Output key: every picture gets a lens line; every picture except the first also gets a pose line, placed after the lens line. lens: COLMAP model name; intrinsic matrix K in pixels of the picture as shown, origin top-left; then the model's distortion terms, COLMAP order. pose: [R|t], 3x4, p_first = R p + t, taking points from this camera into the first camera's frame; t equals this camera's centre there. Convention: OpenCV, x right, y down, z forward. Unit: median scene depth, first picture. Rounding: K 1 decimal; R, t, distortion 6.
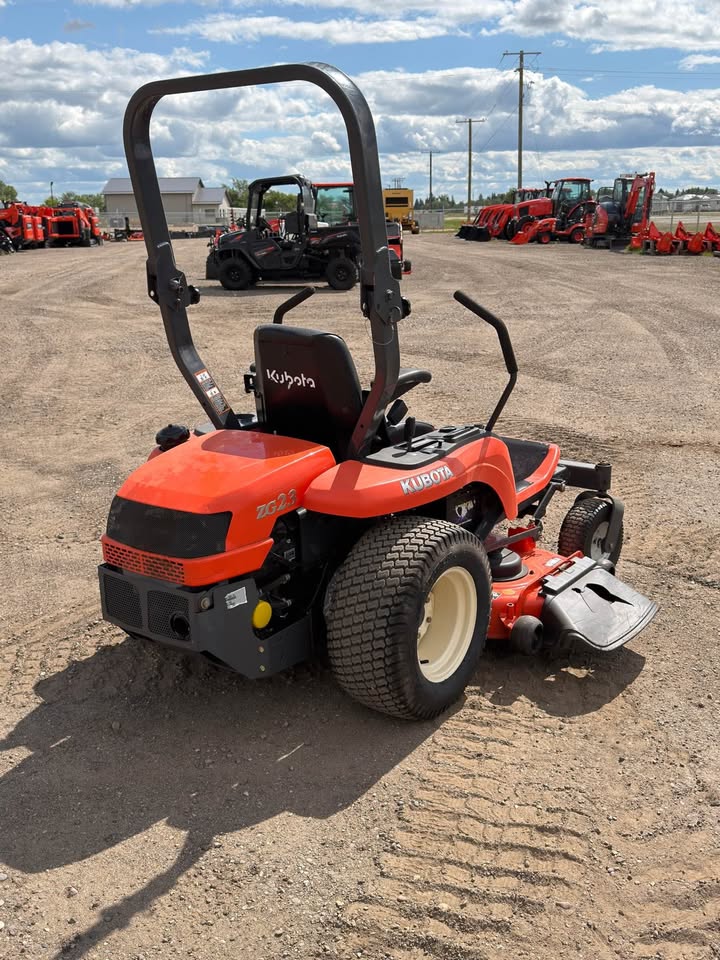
lens RADIAL K [[956.7, 0, 382.7], [0, 956.7, 472.7], [0, 0, 1]] dist [0.005186, 0.000000]
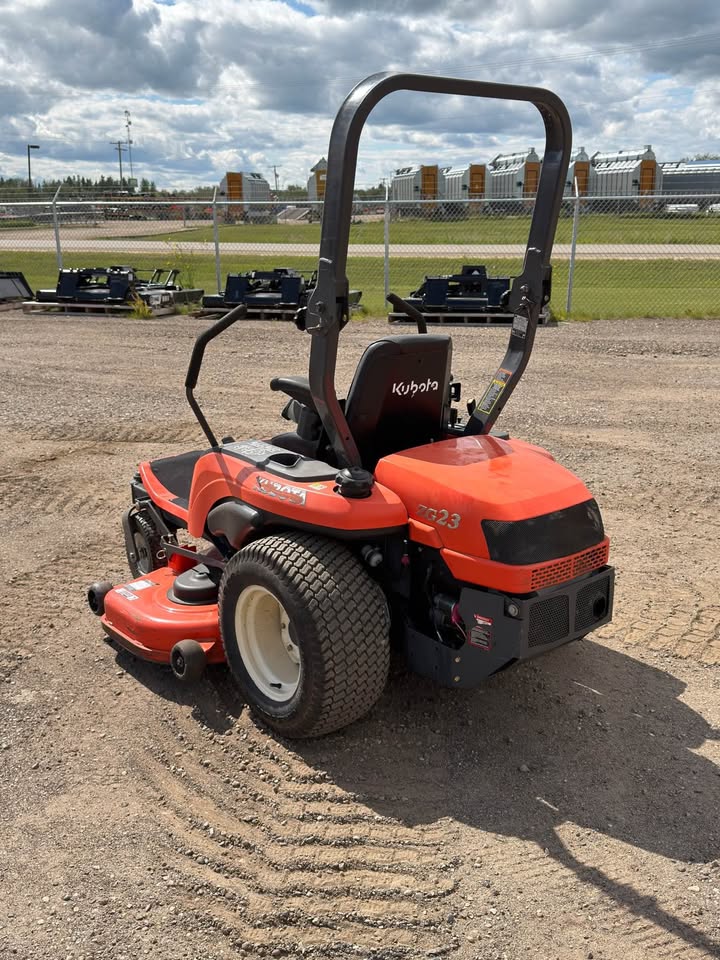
lens RADIAL K [[956.7, 0, 363.4], [0, 956.7, 479.0], [0, 0, 1]] dist [0.005186, 0.000000]
pose [[0.252675, -0.239462, 0.937450, -1.072425], [0.248735, 0.952403, 0.176239, -0.197376], [-0.935033, 0.188645, 0.300211, 0.777194]]
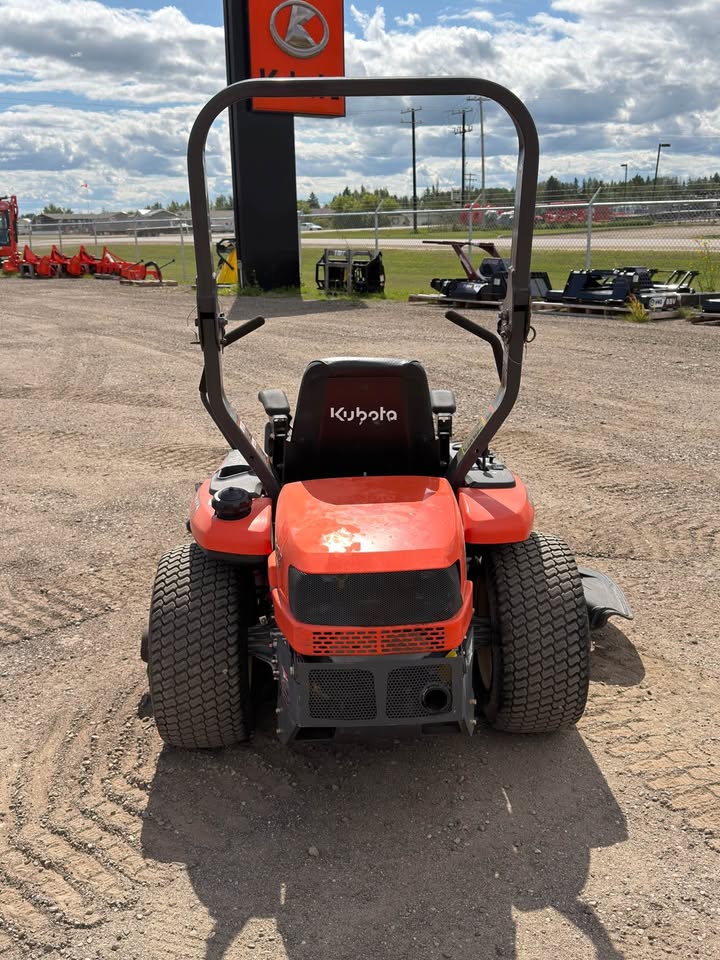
lens RADIAL K [[956.7, 0, 358.7], [0, 956.7, 472.8], [0, 0, 1]] dist [0.005186, 0.000000]
pose [[0.789508, -0.158047, 0.593041, -0.656697], [0.171542, 0.984589, 0.034024, -0.075709], [-0.589279, 0.074869, 0.804453, 0.273615]]
